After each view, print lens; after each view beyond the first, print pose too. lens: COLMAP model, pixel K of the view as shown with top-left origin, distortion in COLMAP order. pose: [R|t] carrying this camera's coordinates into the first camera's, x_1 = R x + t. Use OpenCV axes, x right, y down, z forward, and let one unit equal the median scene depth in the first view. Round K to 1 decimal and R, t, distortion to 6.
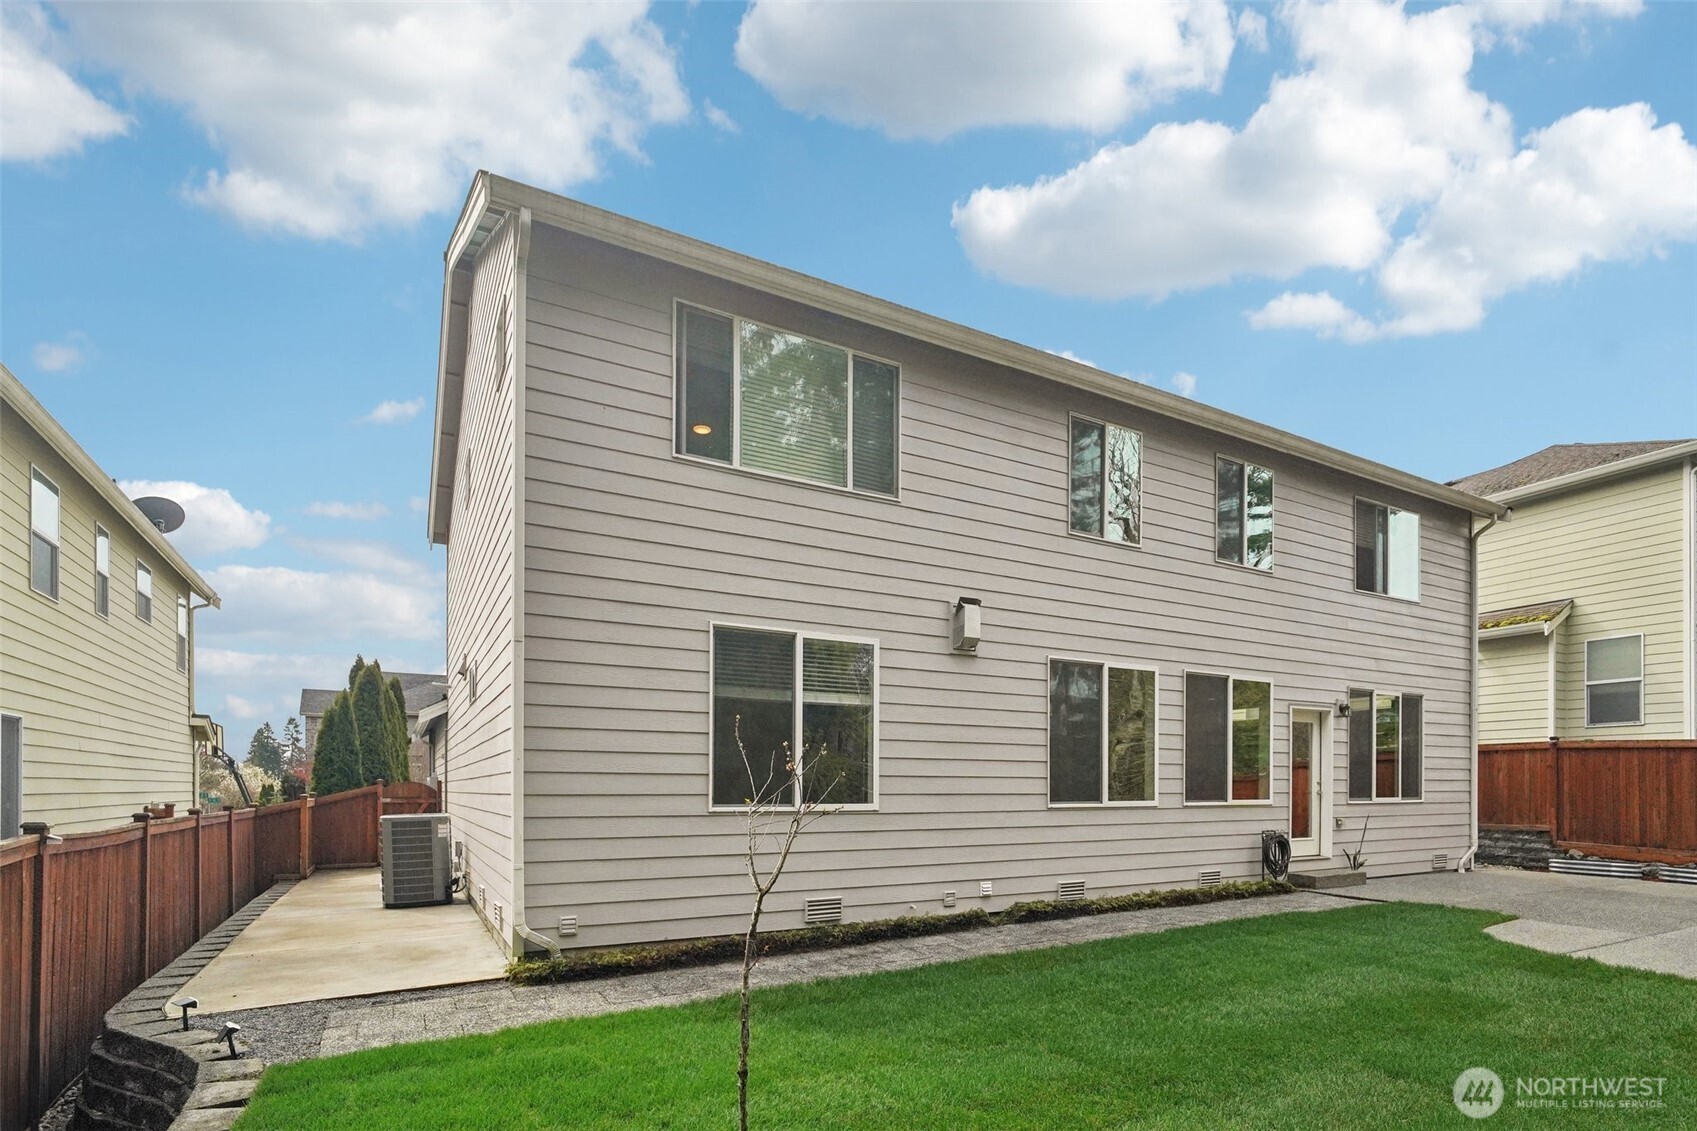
lens RADIAL K [[825.8, 0, 846.6], [0, 825.8, 662.9], [0, 0, 1]] dist [-0.020081, -0.000618]
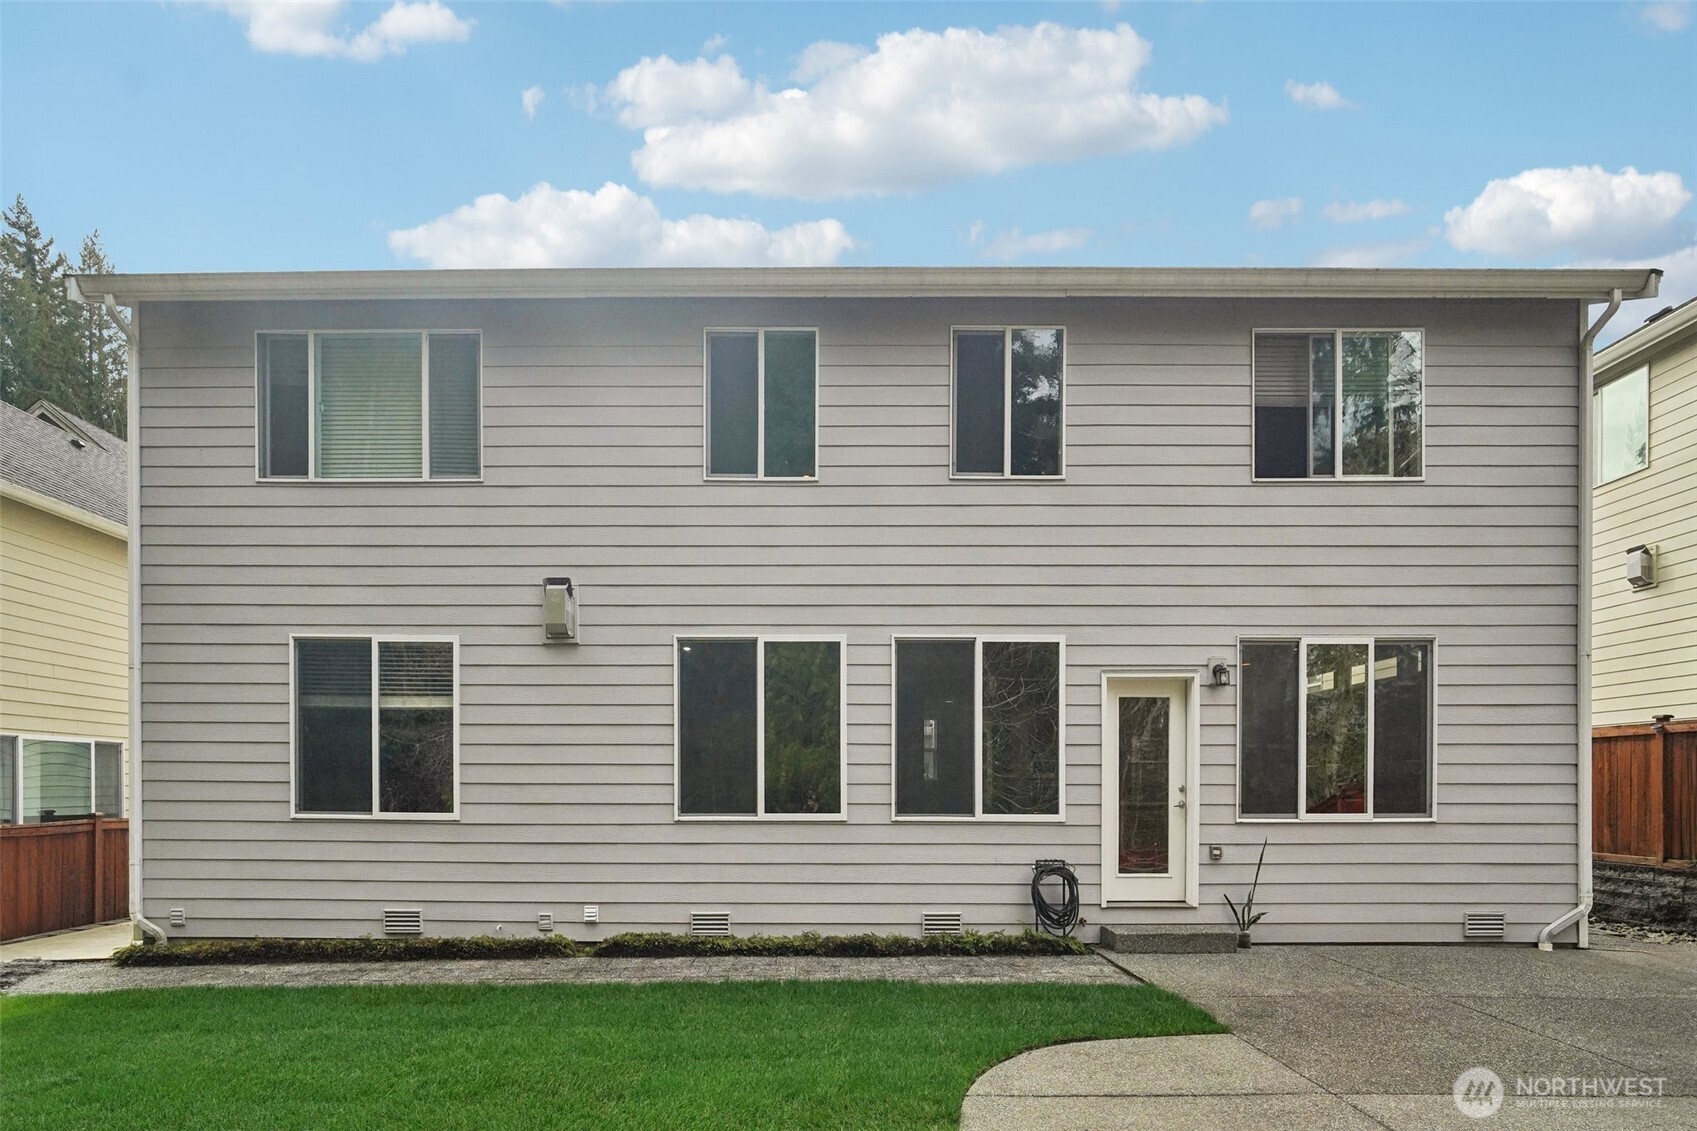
lens RADIAL K [[779.4, 0, 846.4], [0, 779.4, 703.1], [0, 0, 1]] dist [-0.015986, 0.000047]
pose [[0.876816, -0.057722, -0.477349, 0.753375], [0.071501, 0.997383, 0.010729, 0.062277], [0.475481, -0.043538, 0.878648, 0.400806]]
